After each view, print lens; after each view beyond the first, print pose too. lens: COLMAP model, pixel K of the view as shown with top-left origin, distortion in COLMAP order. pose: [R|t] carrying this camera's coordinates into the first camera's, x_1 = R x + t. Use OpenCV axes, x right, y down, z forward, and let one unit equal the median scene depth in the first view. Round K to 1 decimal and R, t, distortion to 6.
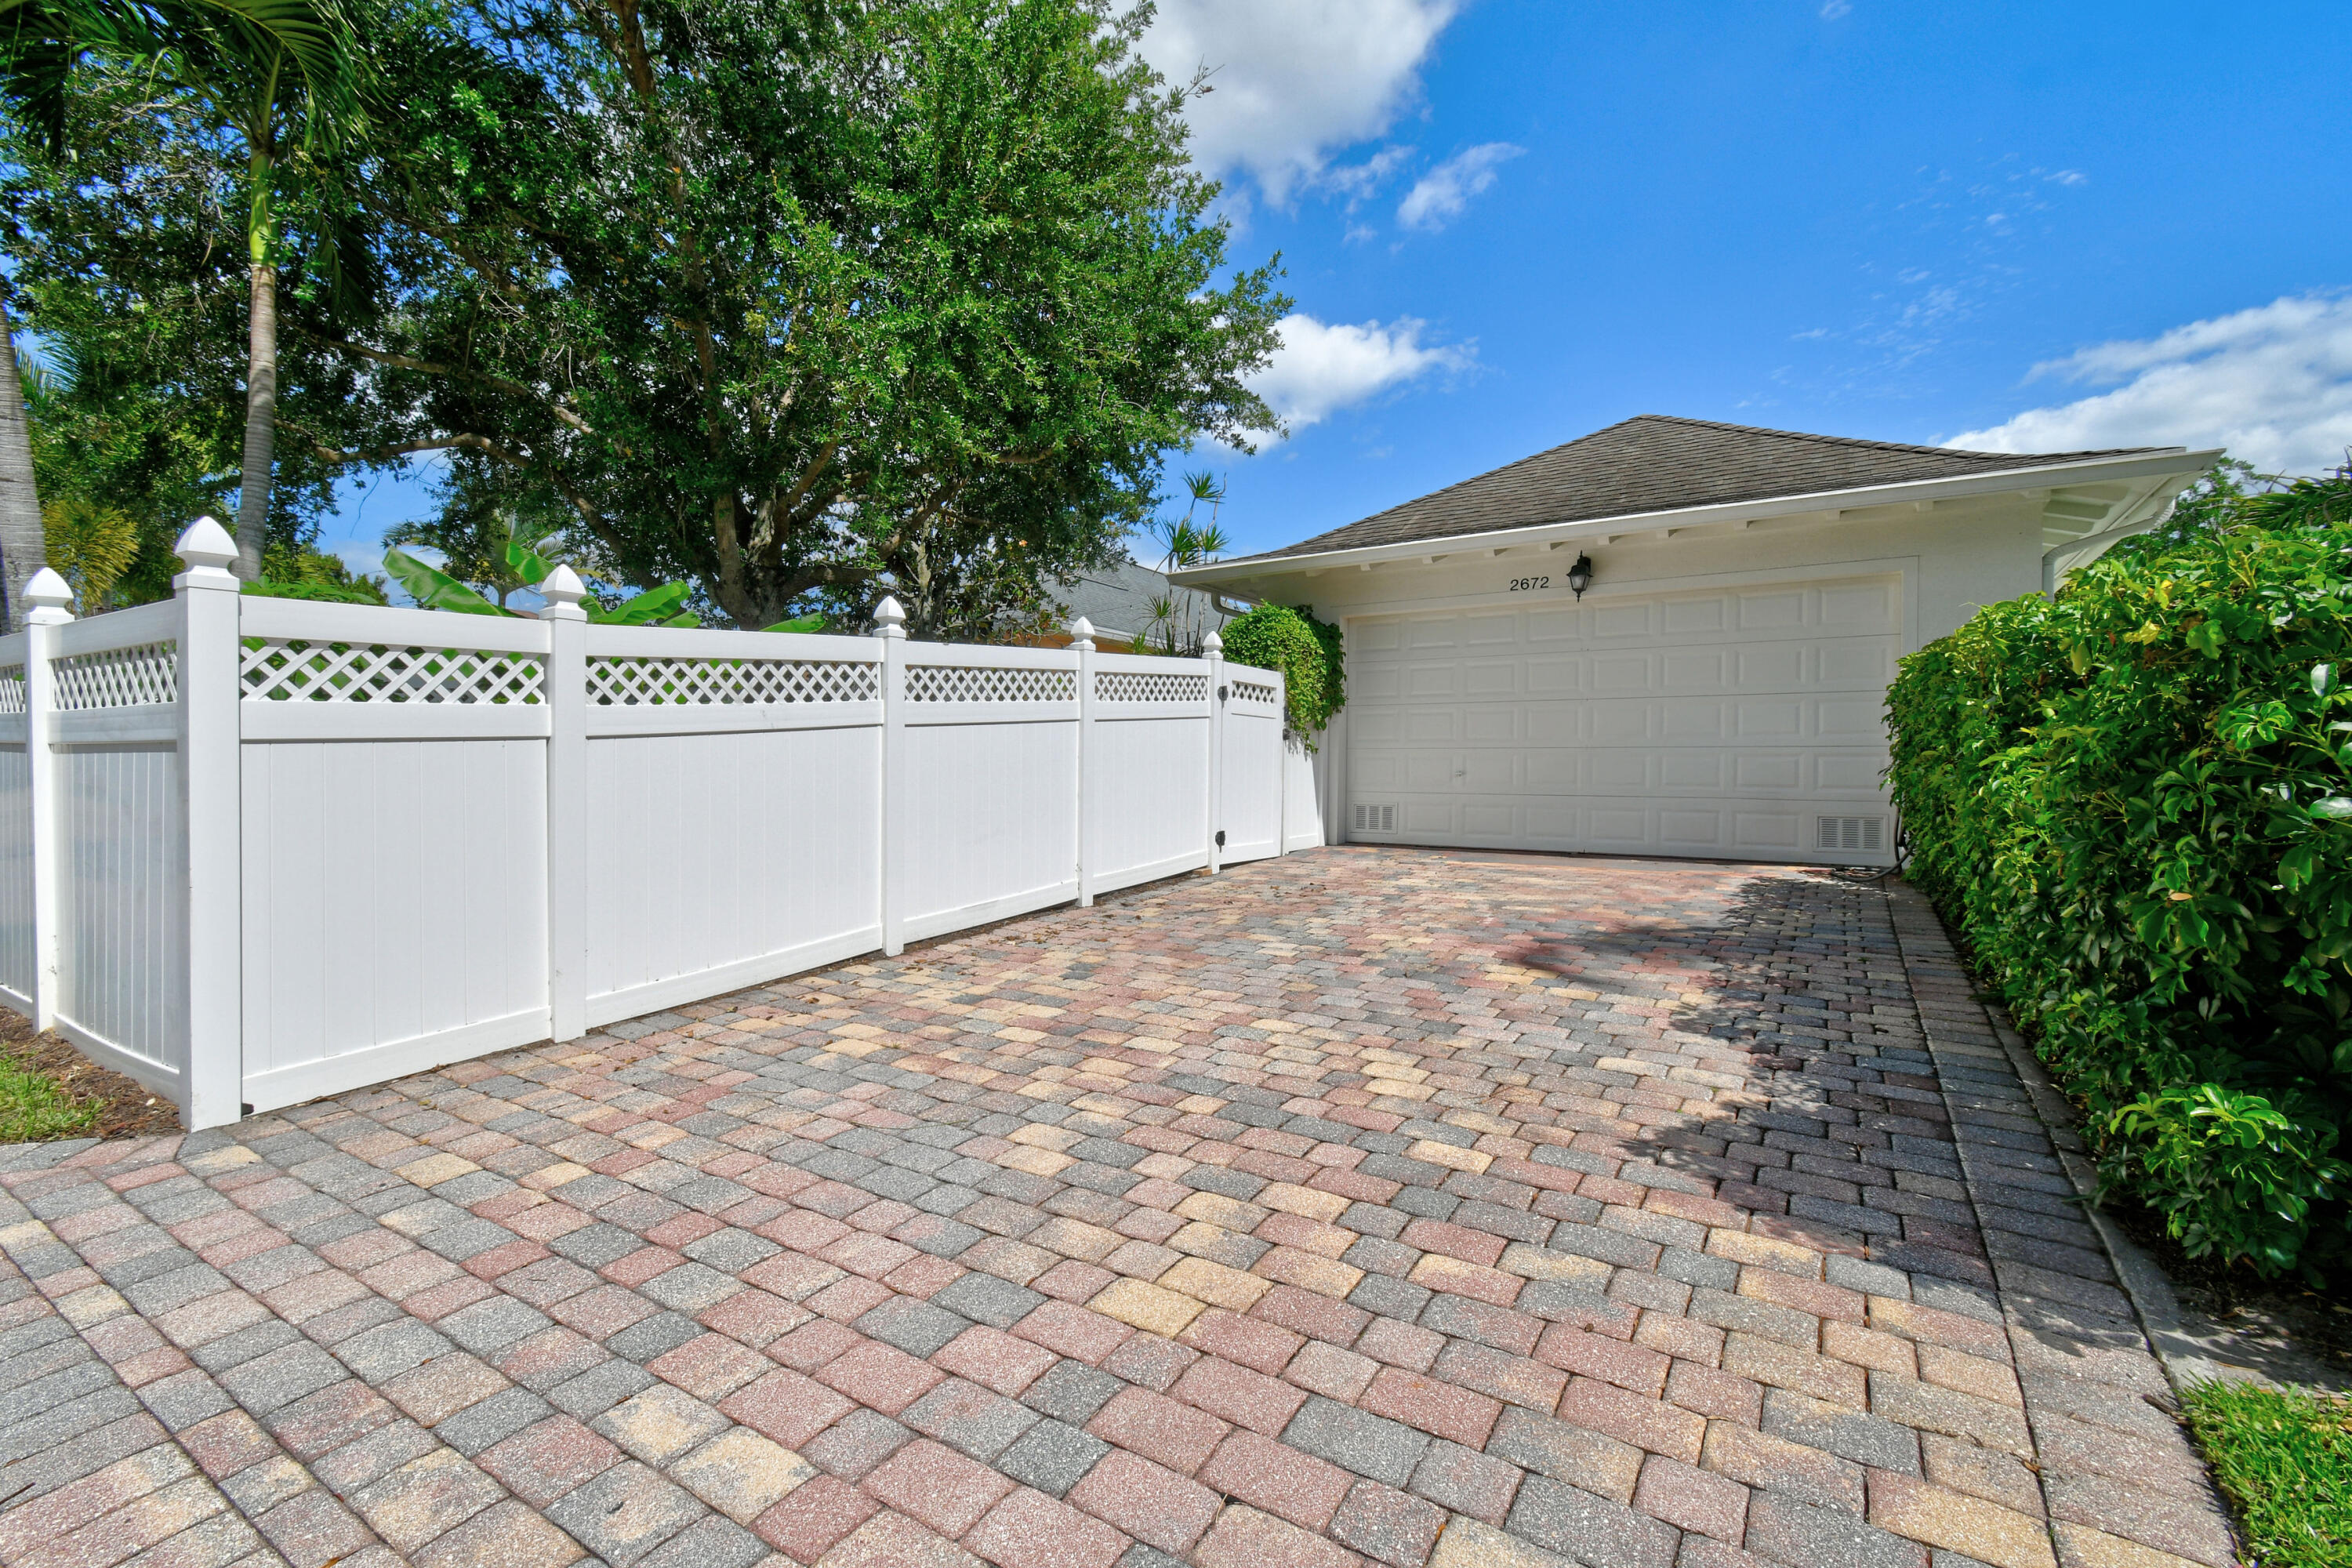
lens RADIAL K [[1051.3, 0, 1147.9], [0, 1051.3, 784.7], [0, 0, 1]] dist [-0.001456, 0.000267]
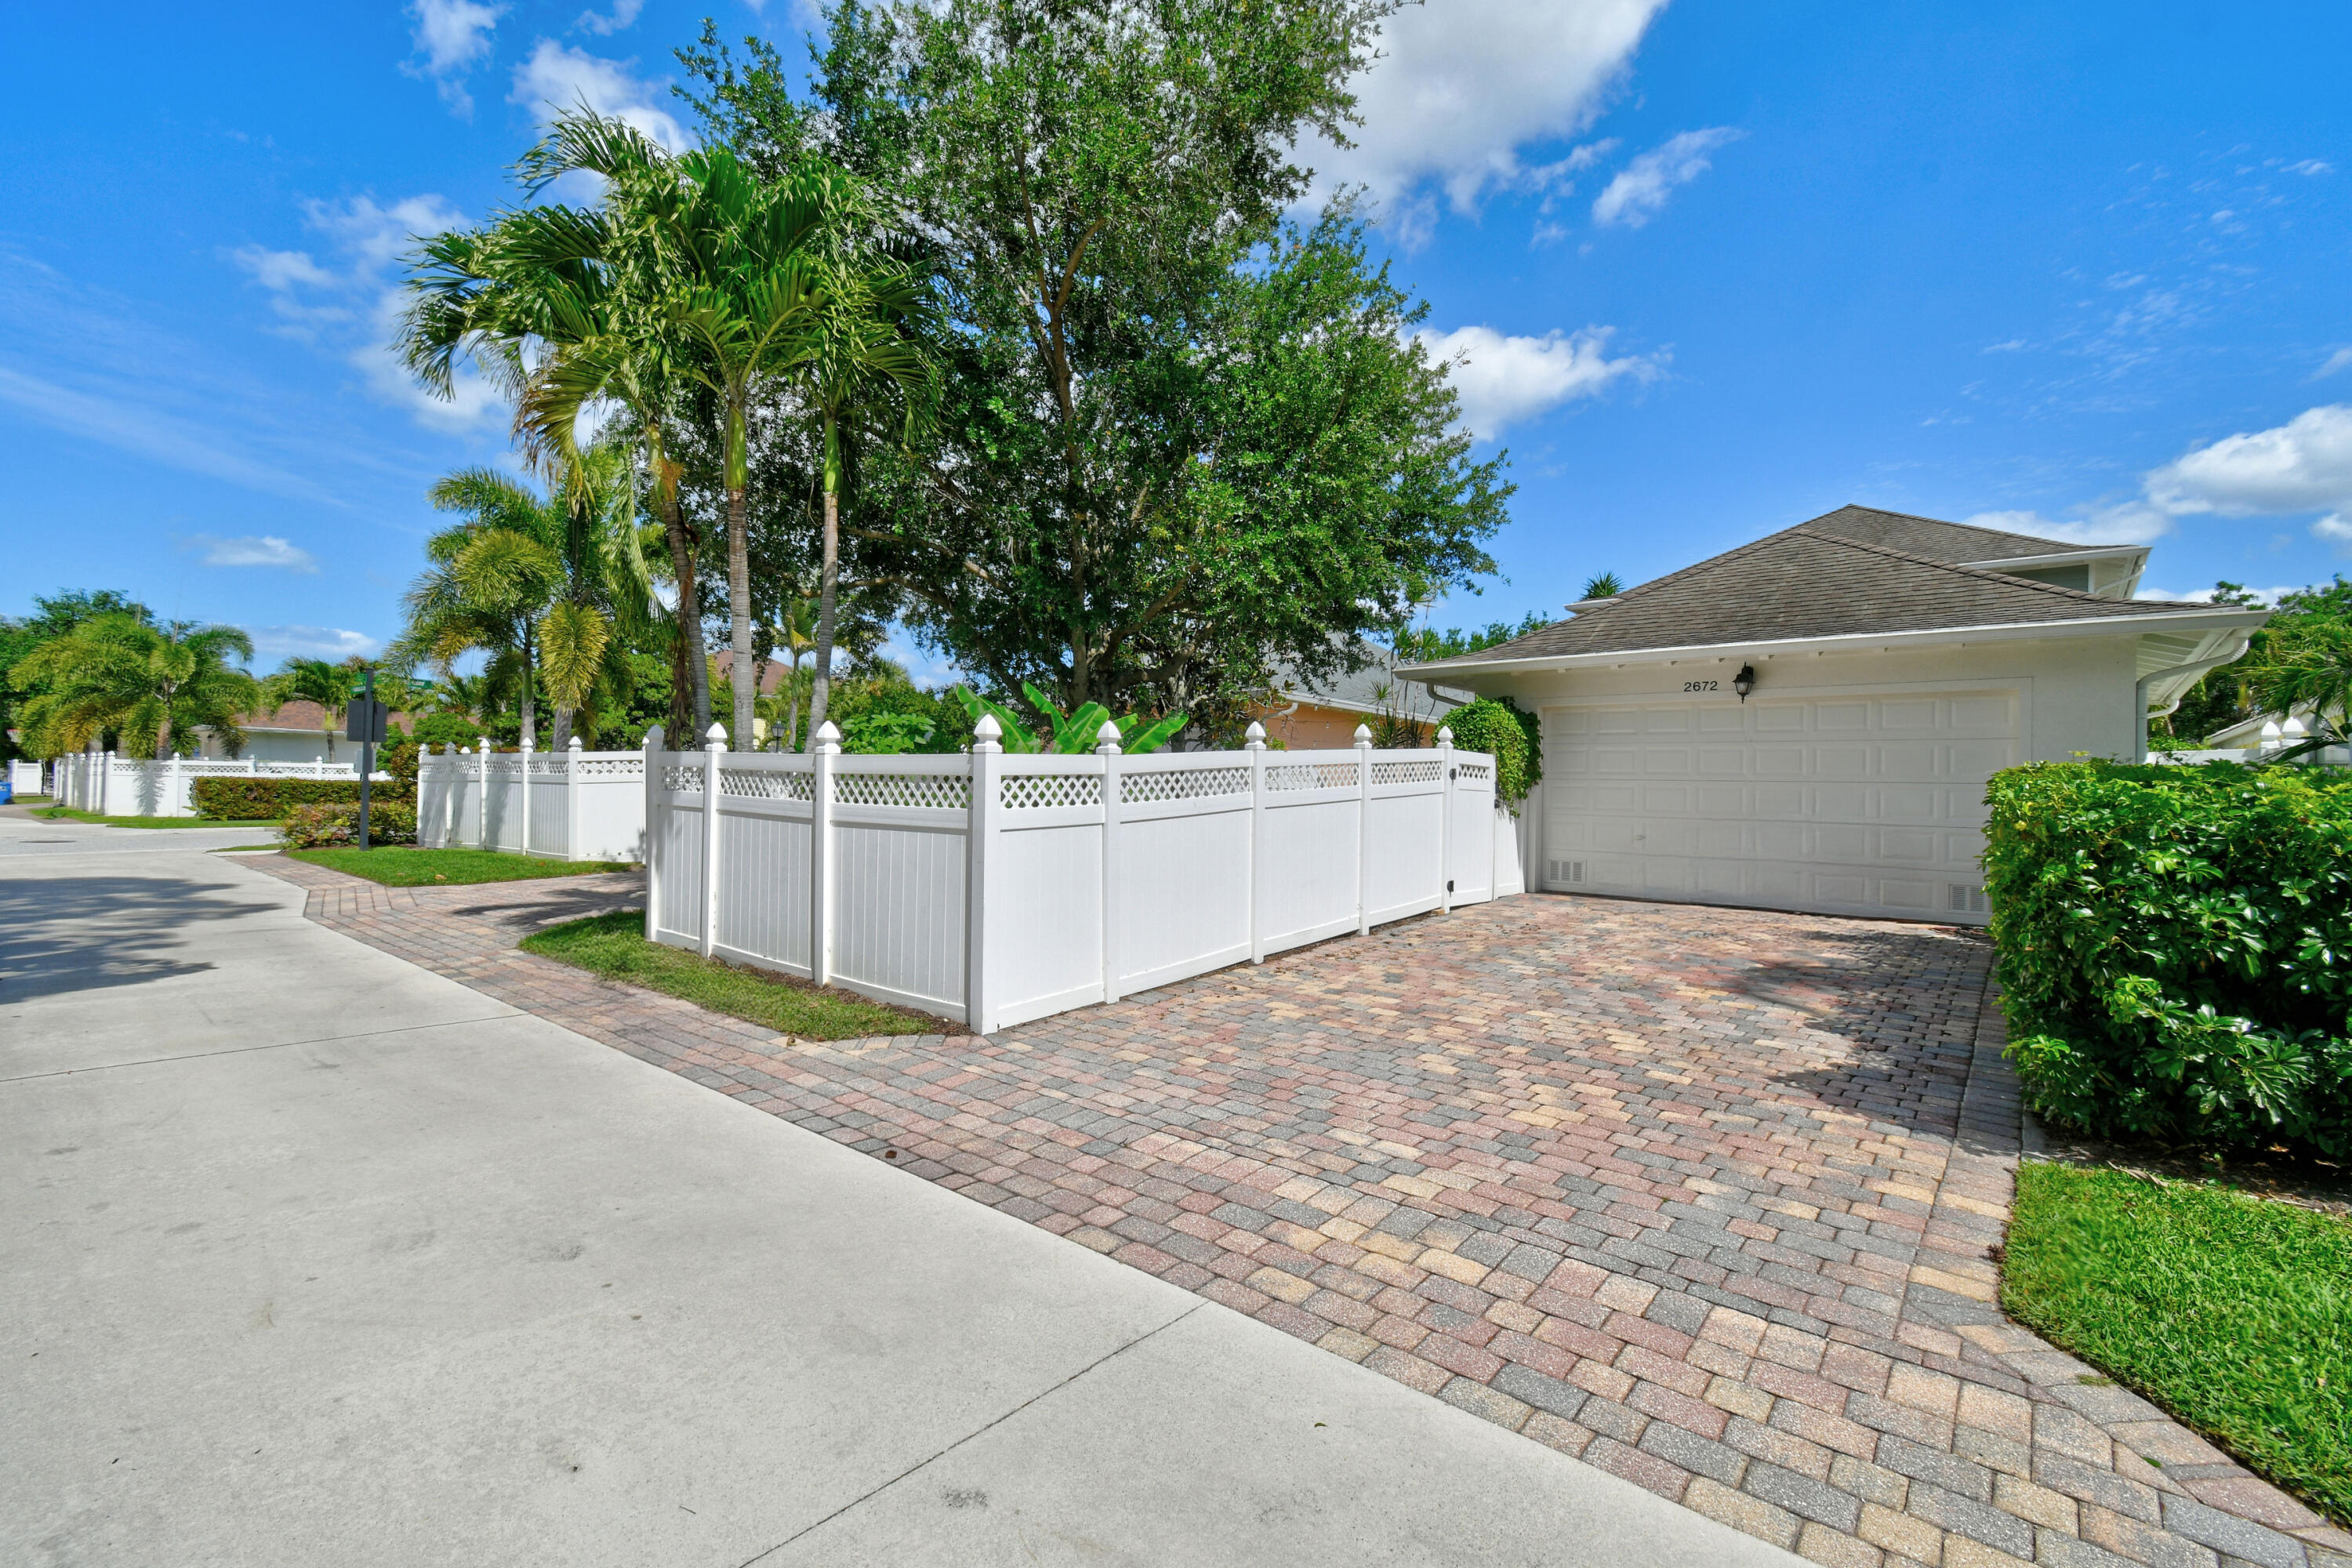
lens RADIAL K [[1019.3, 0, 1176.0], [0, 1019.3, 770.5], [0, 0, 1]] dist [0.001826, -0.000142]
pose [[0.992689, 0.018298, -0.119305, -0.310600], [-0.023636, 0.998774, -0.043487, -0.074862], [0.118363, 0.045989, 0.991905, -0.766349]]
